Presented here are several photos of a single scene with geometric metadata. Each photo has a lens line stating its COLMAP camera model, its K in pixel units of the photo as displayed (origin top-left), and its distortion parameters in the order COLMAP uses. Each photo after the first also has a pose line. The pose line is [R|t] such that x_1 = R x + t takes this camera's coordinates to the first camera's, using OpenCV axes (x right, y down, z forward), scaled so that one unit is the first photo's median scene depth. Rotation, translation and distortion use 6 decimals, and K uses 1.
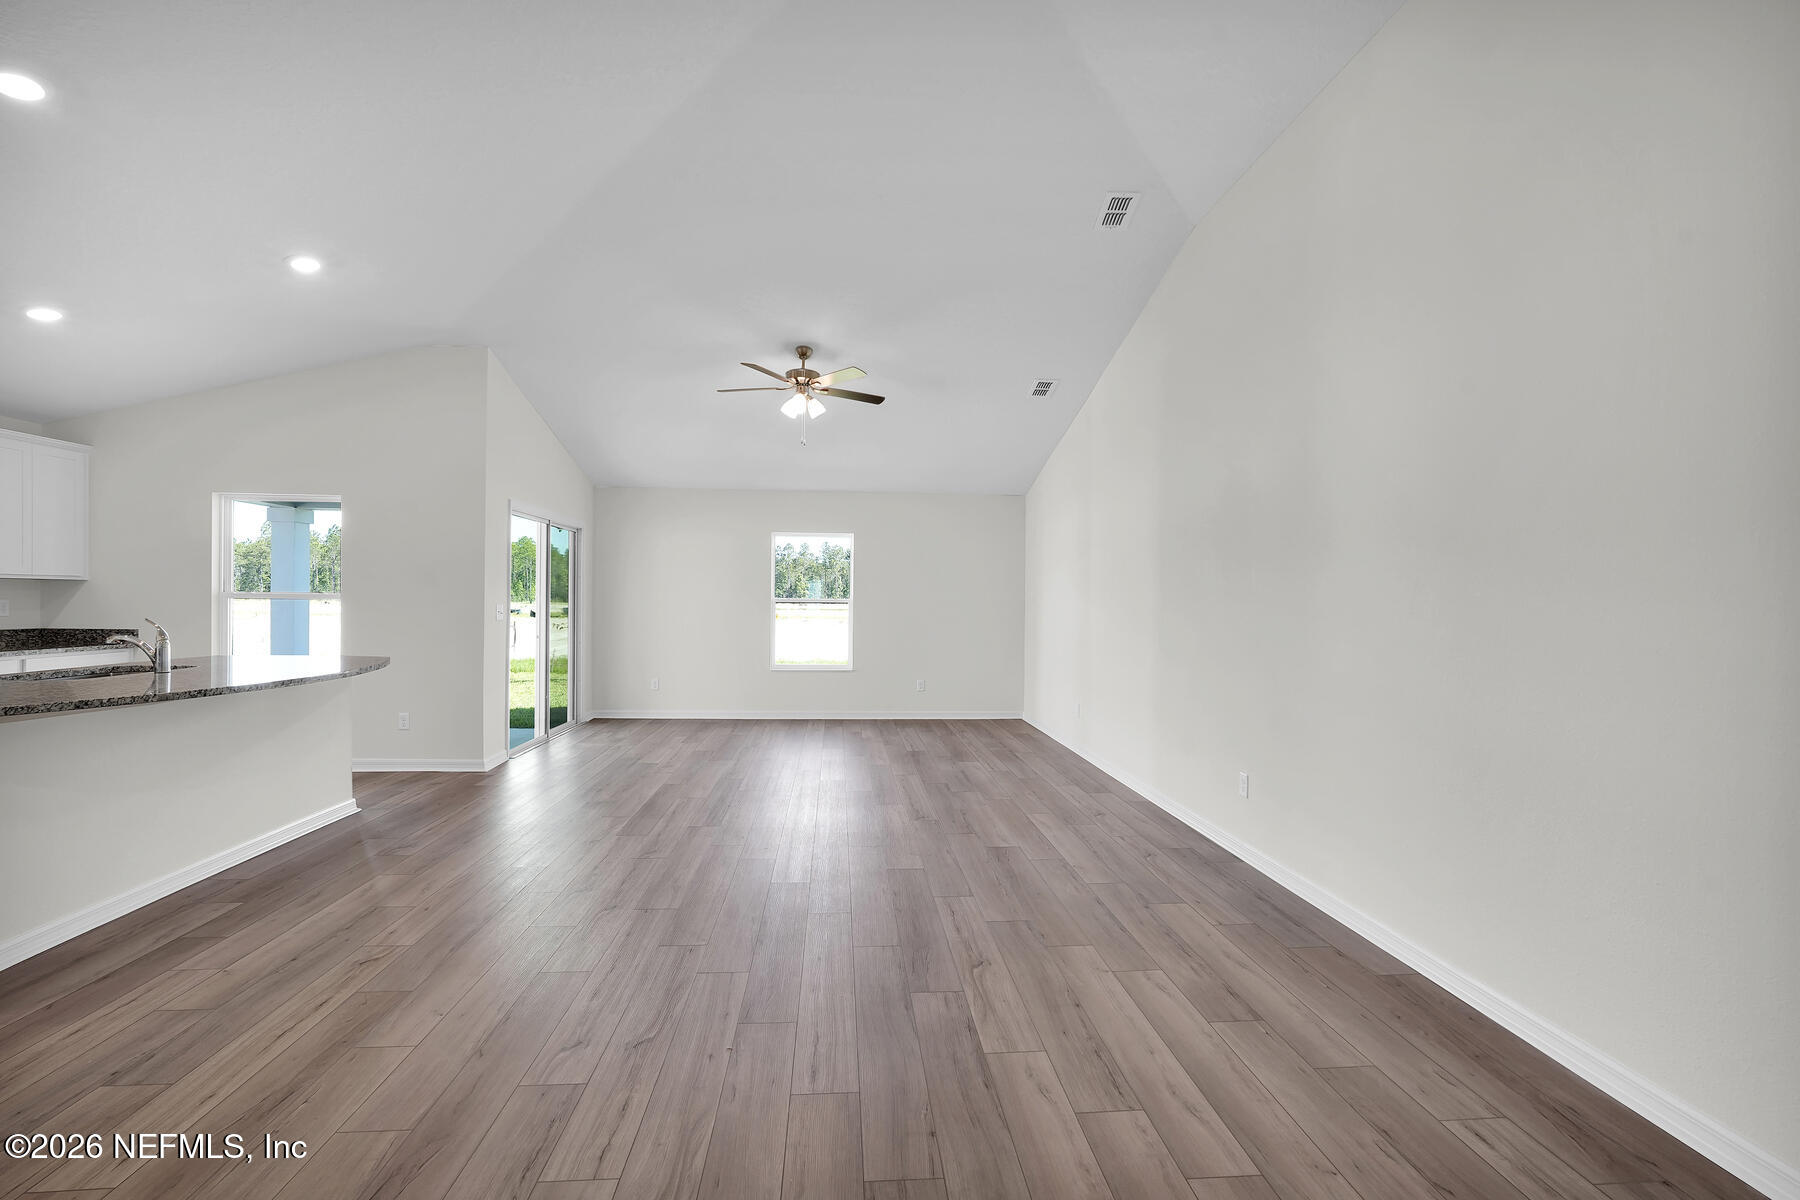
lens RADIAL K [[806.7, 0, 897.1], [0, 806.7, 603.7], [0, 0, 1]] dist [-0.011044, 0.004641]
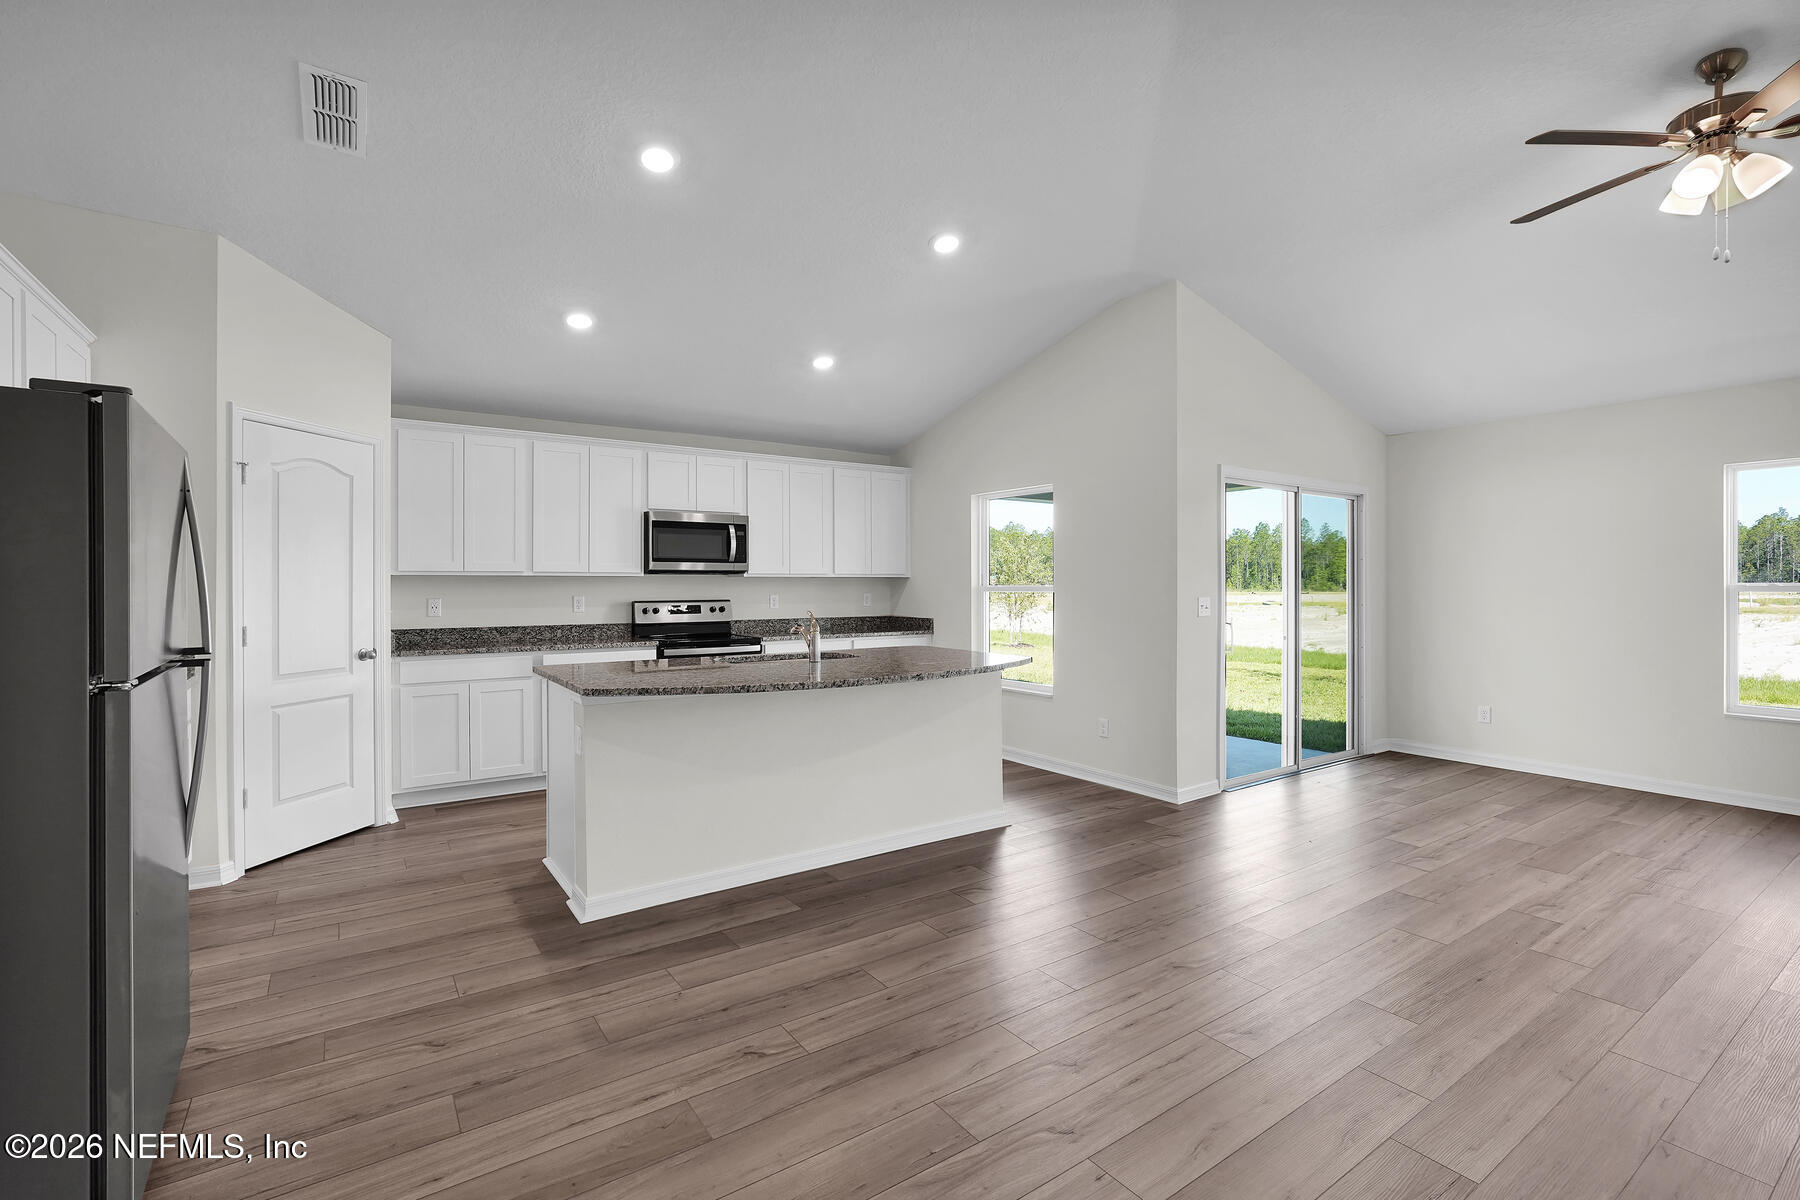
lens RADIAL K [[806.7, 0, 895.9], [0, 806.7, 589.9], [0, 0, 1]] dist [-0.011044, 0.004641]
pose [[0.504503, -0.007871, -0.863374, 0.046810], [0.003895, 0.999969, -0.006840, -0.001644], [0.863401, 0.000088, 0.504518, 0.354819]]
